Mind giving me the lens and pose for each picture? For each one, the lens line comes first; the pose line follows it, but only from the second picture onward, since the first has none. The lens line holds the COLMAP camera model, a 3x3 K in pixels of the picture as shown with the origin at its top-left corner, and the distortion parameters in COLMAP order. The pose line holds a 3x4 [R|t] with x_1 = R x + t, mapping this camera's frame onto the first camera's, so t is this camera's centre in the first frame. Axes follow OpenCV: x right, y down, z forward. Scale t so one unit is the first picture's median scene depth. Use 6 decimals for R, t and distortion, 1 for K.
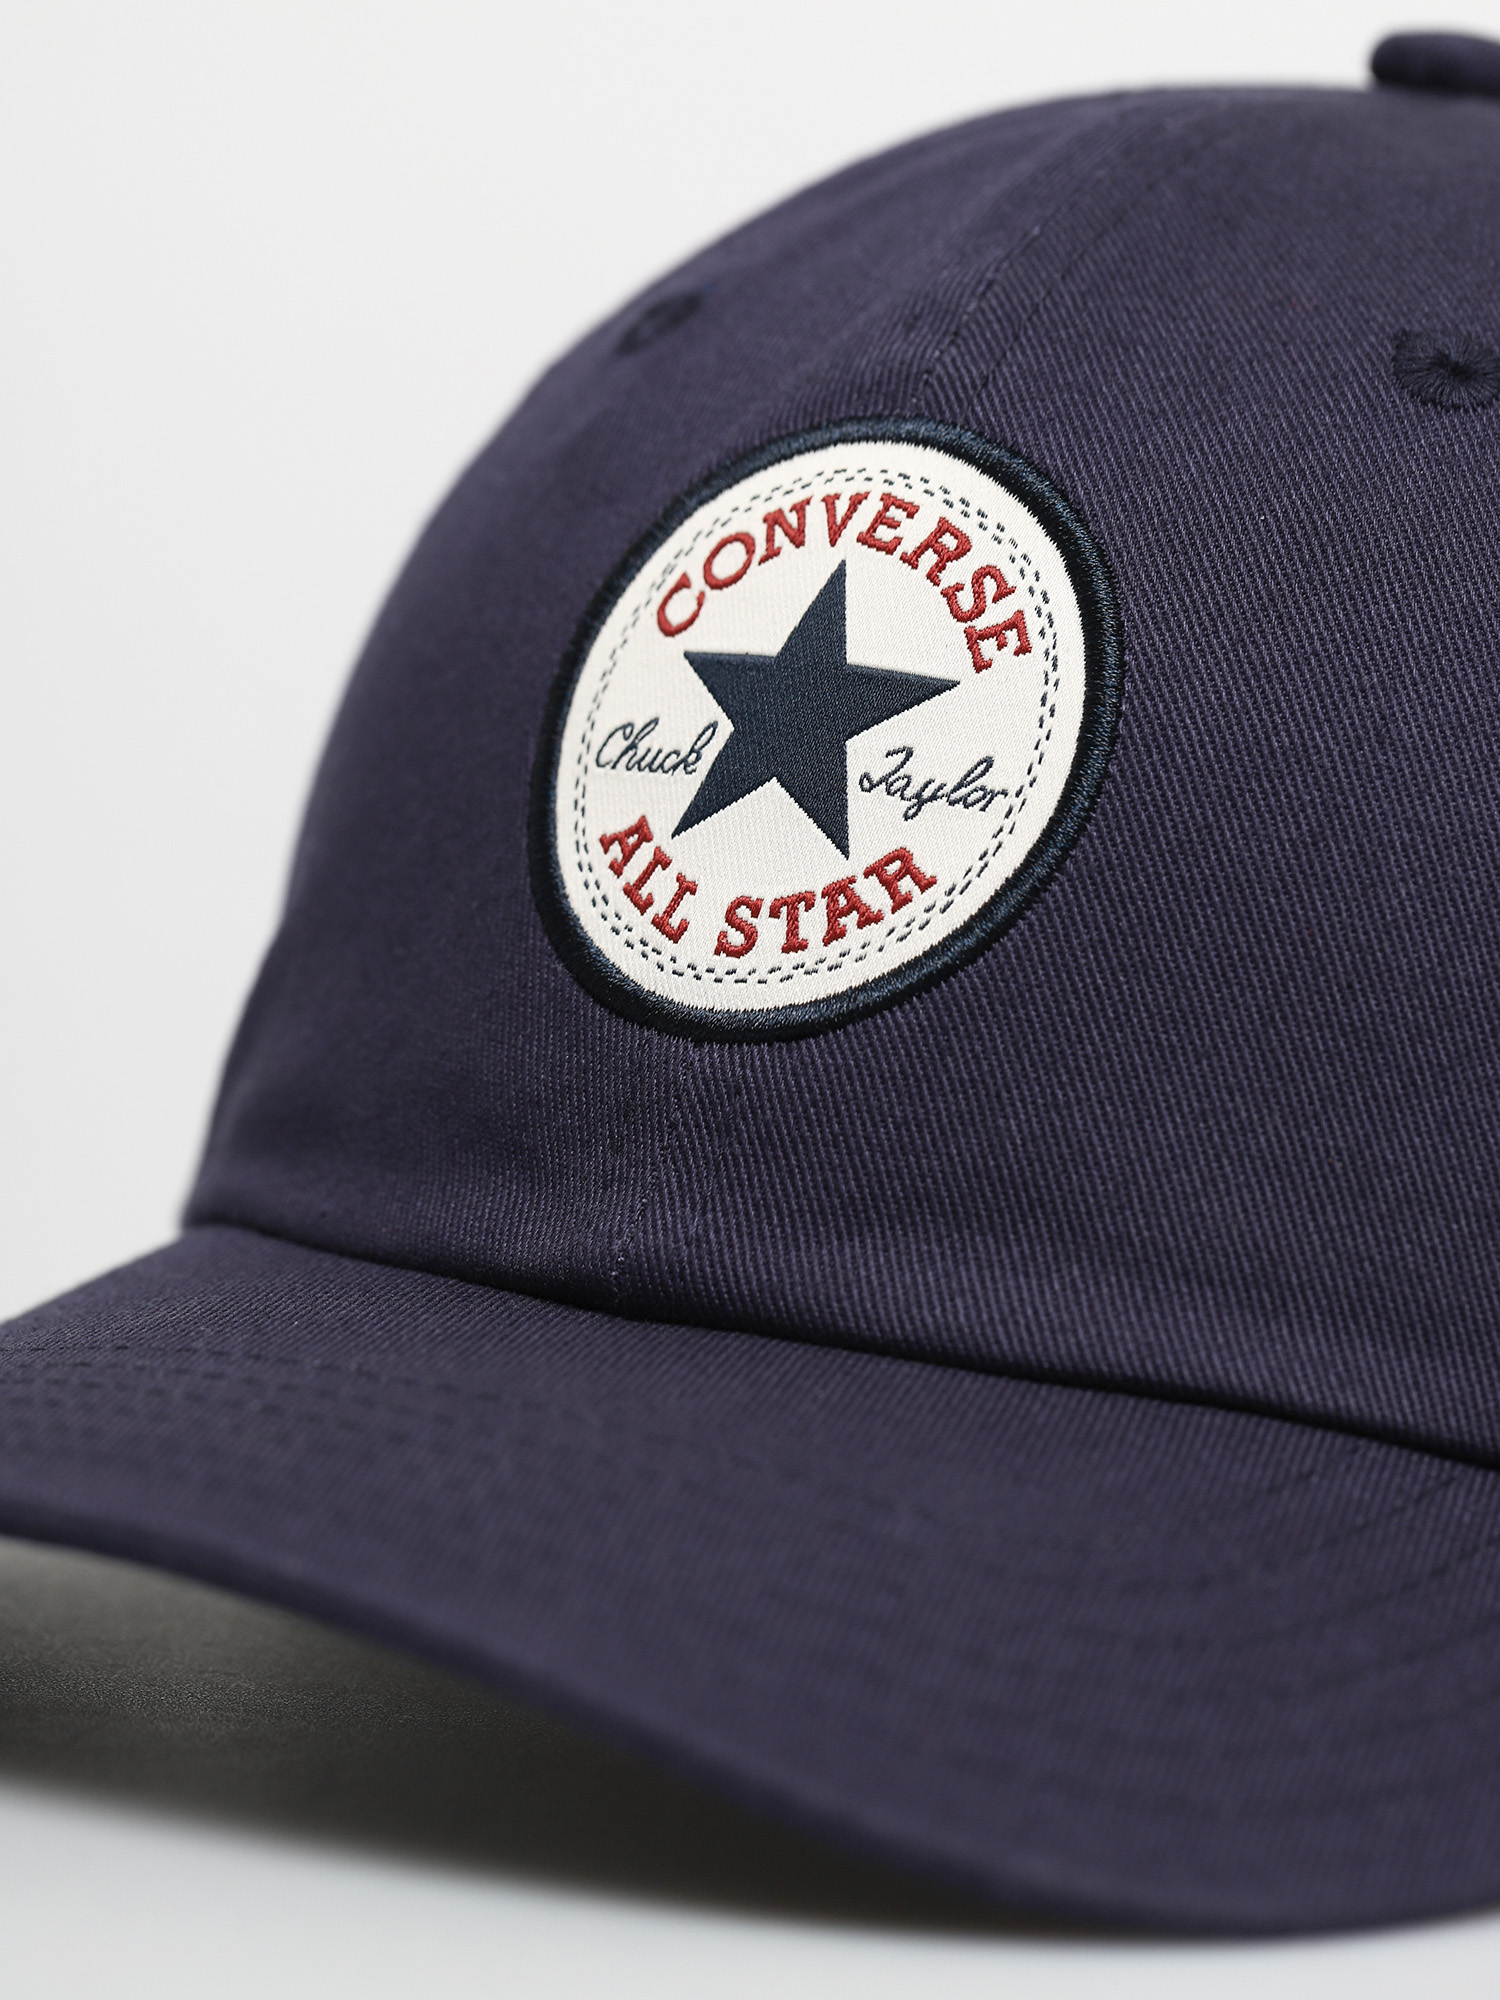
lens RADIAL K [[8415.8, 0, 749.5], [0, 8415.8, 998.9], [0, 0, 1]] dist [-0.300145, 0.000000]
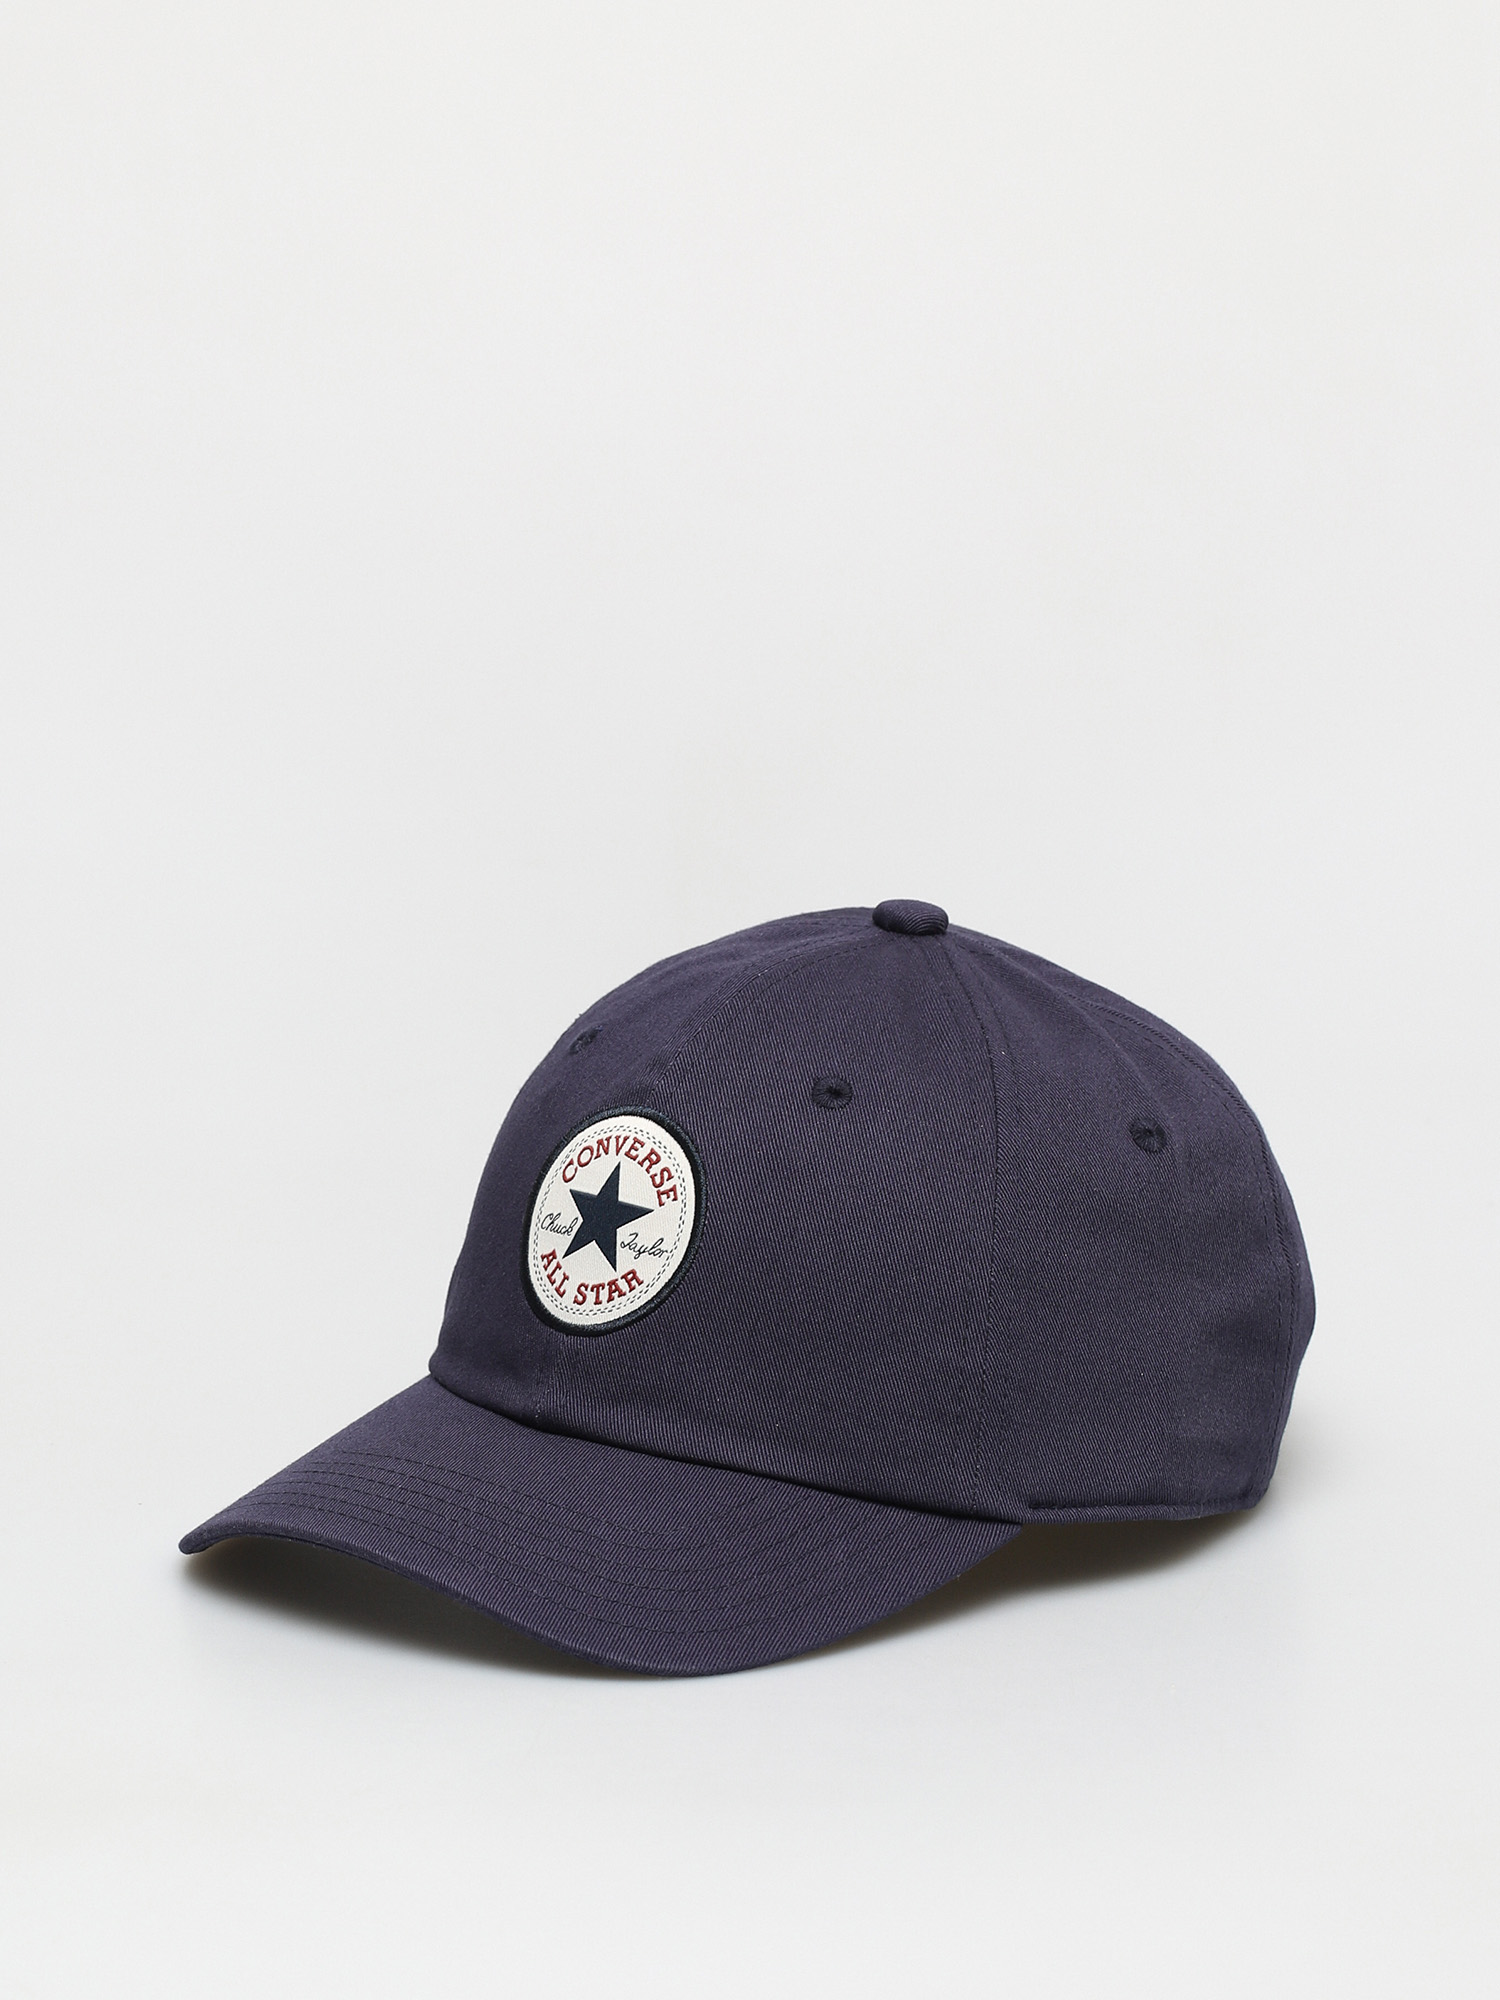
lens RADIAL K [[8415.8, 0, 750.7], [0, 8415.8, 1000.4], [0, 0, 1]] dist [-0.300145, 0.000000]
pose [[0.988350, -0.004836, -0.152124, 0.490952], [0.019486, 0.995290, 0.094960, -0.378039], [0.150949, -0.096818, 0.983789, -1.796901]]
